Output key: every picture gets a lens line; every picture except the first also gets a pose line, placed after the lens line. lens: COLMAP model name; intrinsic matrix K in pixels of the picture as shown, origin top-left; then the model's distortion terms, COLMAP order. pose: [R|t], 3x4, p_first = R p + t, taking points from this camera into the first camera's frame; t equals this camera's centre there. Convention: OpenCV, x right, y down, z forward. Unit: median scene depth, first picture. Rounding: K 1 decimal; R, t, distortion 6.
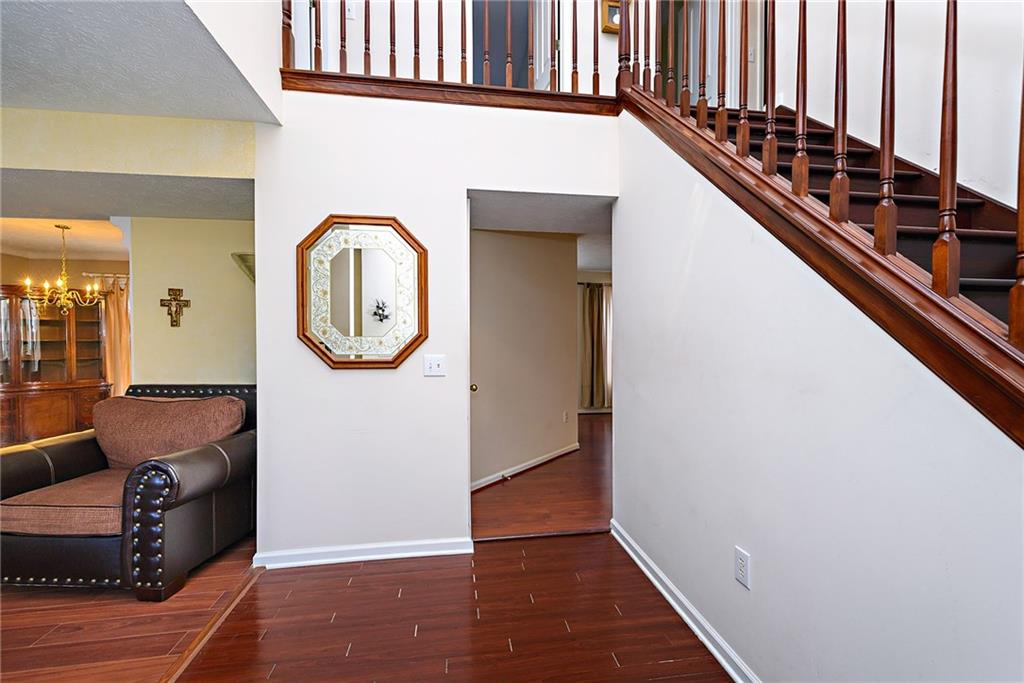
lens RADIAL K [[438.2, 0, 514.3], [0, 438.2, 339.6], [0, 0, 1]] dist [-0.006915, 0.000500]
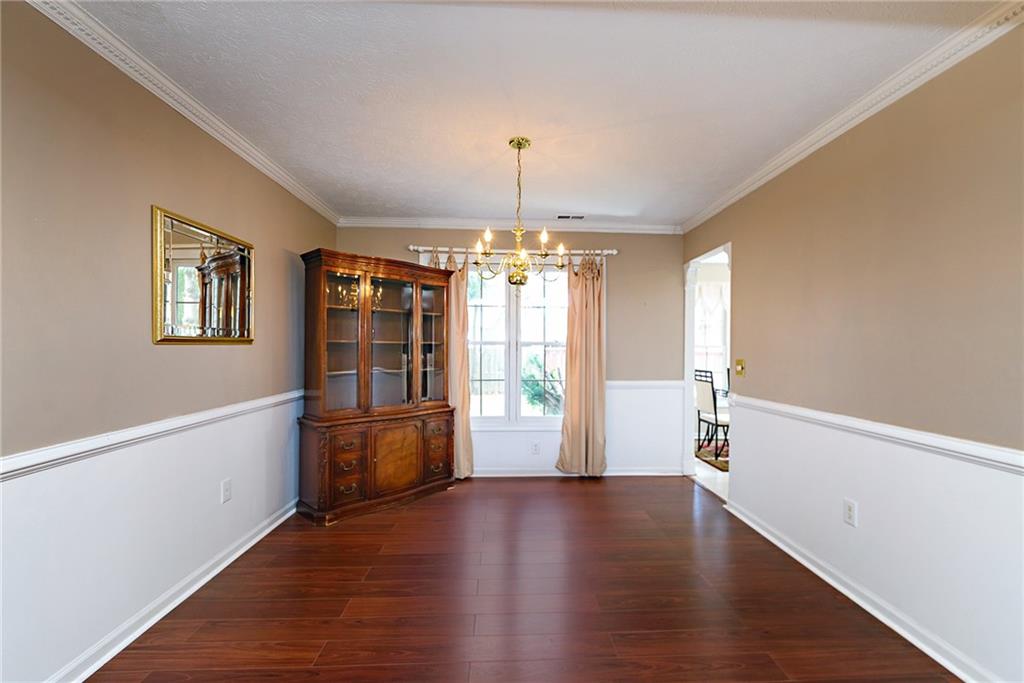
lens RADIAL K [[438.2, 0, 531.7], [0, 438.2, 349.1], [0, 0, 1]] dist [-0.006915, 0.000500]
pose [[0.995309, 0.006841, -0.096503, -1.381665], [-0.006479, 0.999971, 0.004060, 0.014546], [0.096528, -0.003415, 0.995324, 0.611446]]
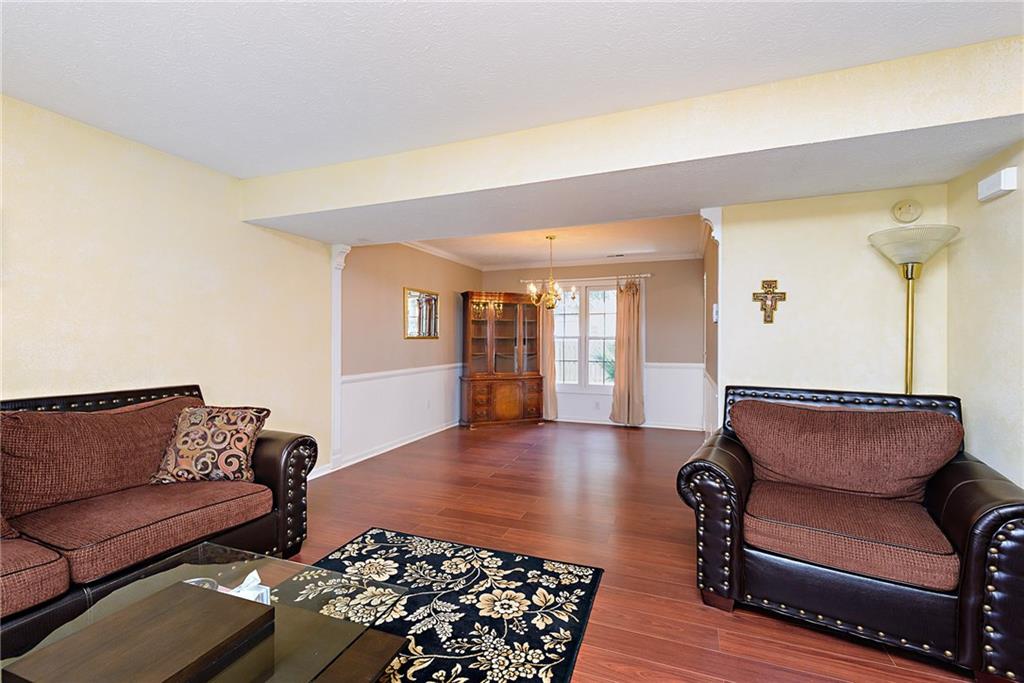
lens RADIAL K [[438.2, 0, 515.1], [0, 438.2, 346.3], [0, 0, 1]] dist [-0.006915, 0.000500]
pose [[0.863890, 0.012442, -0.503527, -0.771679], [-0.002987, 0.999804, 0.019581, 0.003606], [0.503672, -0.015412, 0.863758, -0.053206]]
